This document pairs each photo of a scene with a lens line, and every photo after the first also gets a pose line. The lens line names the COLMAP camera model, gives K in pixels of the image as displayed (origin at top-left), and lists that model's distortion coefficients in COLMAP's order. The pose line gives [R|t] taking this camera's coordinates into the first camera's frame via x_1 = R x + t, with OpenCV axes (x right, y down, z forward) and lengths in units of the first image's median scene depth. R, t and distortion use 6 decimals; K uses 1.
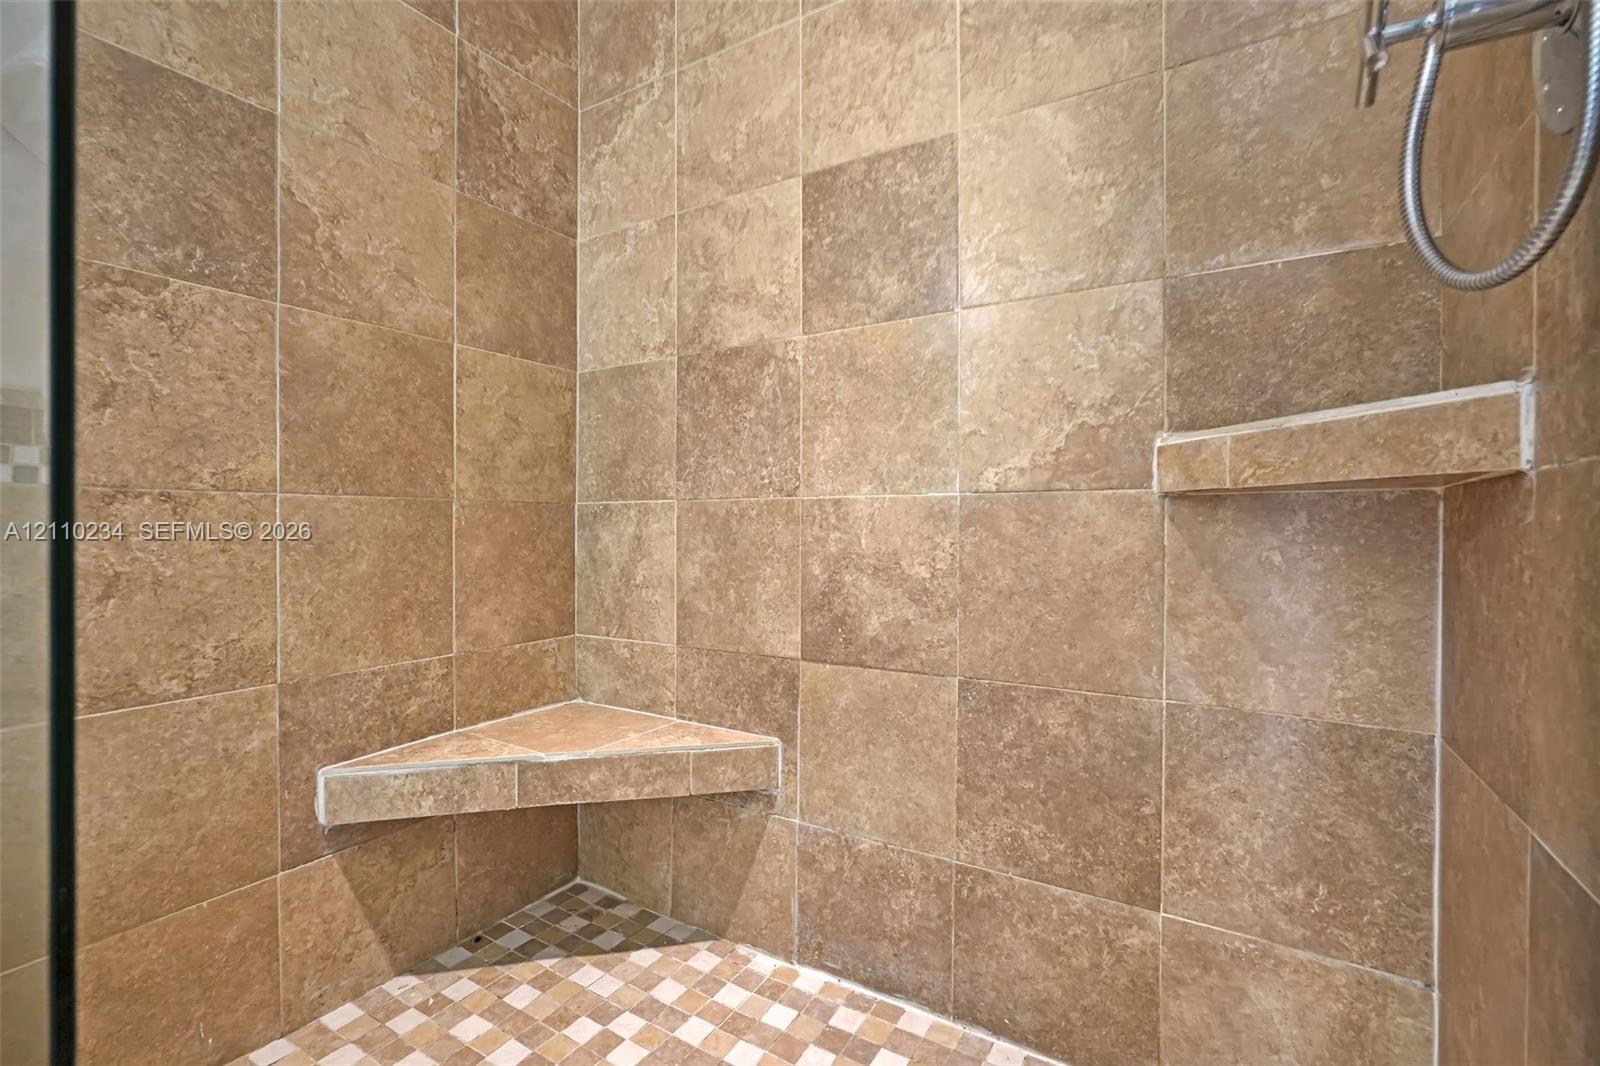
lens RADIAL K [[725.7, 0, 775.1], [0, 725.7, 522.2], [0, 0, 1]] dist [-0.021244, 0.005970]
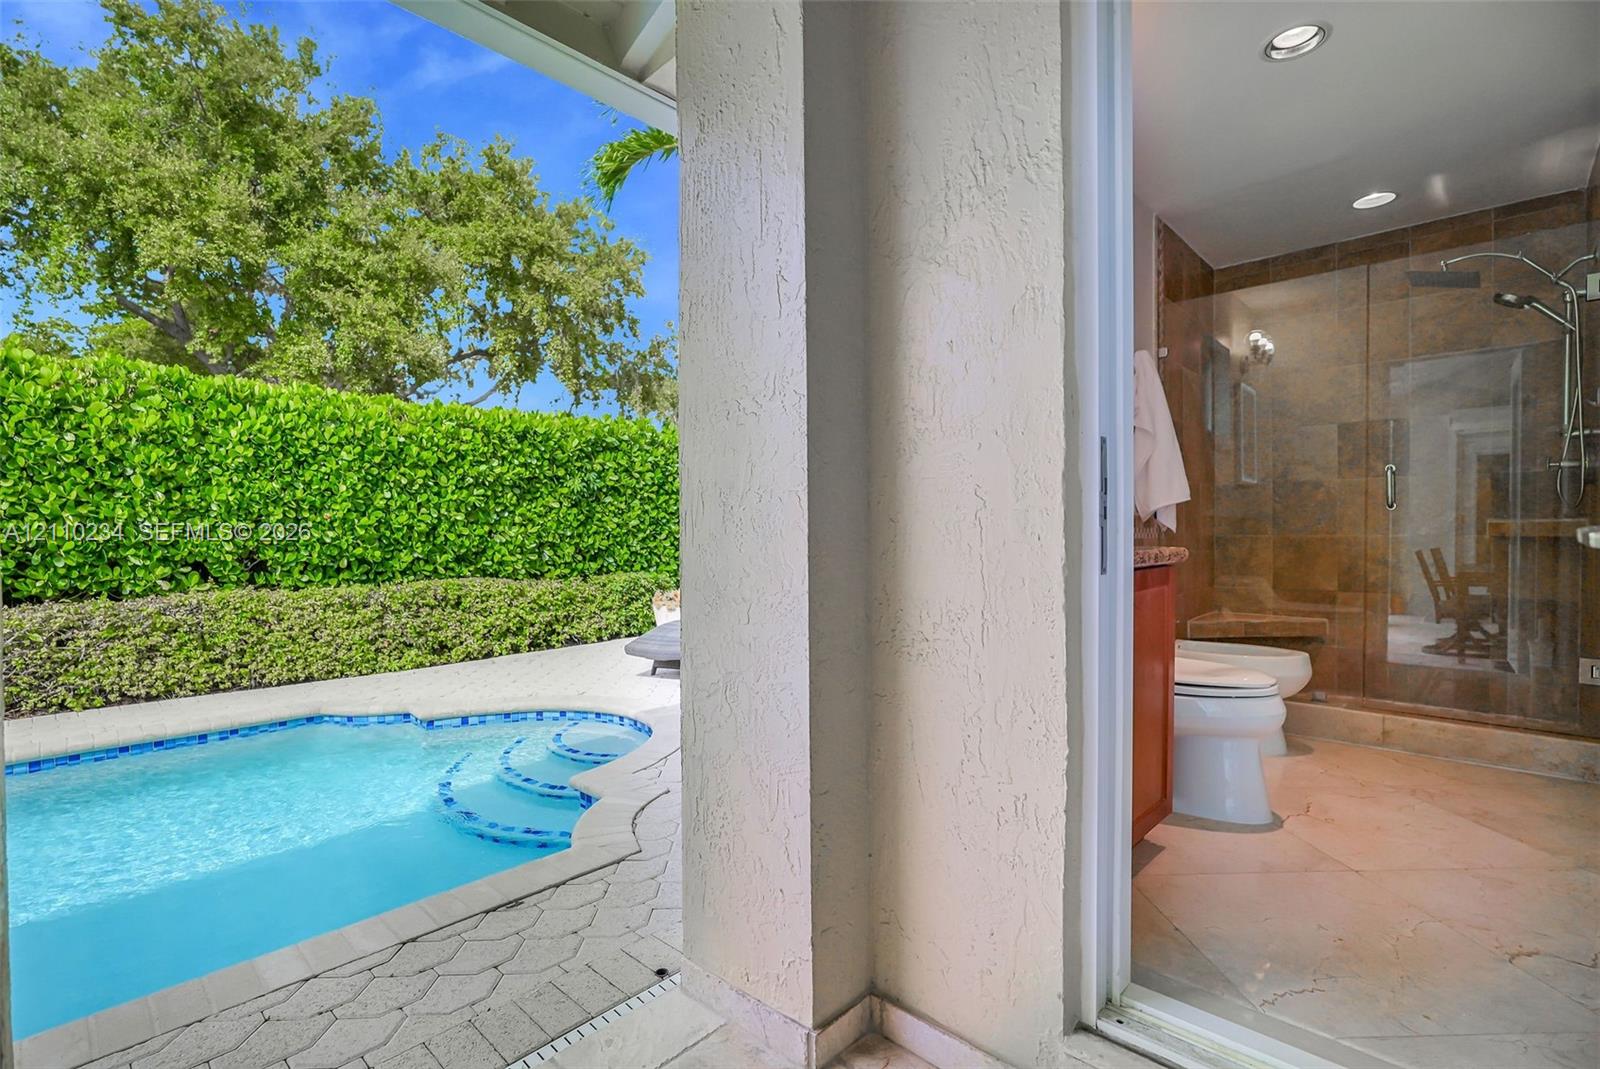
lens RADIAL K [[725.7, 0, 799.2], [0, 725.7, 538.3], [0, 0, 1]] dist [-0.021244, 0.005970]
pose [[0.980419, -0.001489, -0.196916, -1.713191], [0.003100, 0.999964, 0.007870, -0.058198], [0.196897, -0.008326, 0.980389, -2.543021]]
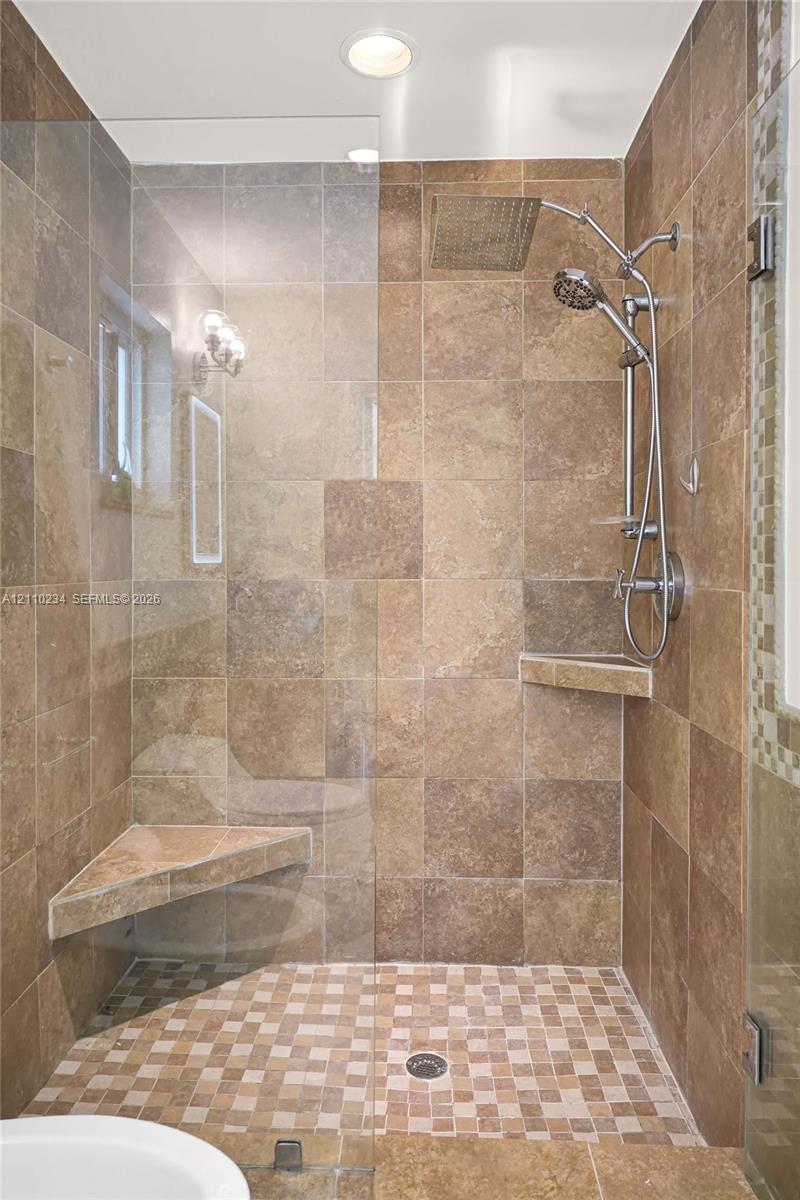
lens RADIAL K [[806.0, 0, 395.0], [0, 806.0, 559.8], [0, 0, 1]] dist [-0.020641, 0.008900]
pose [[0.862889, -0.000127, 0.505393, -0.848840], [0.002412, 0.999990, -0.003868, -0.334257], [-0.505387, 0.004557, 0.862881, -0.739762]]
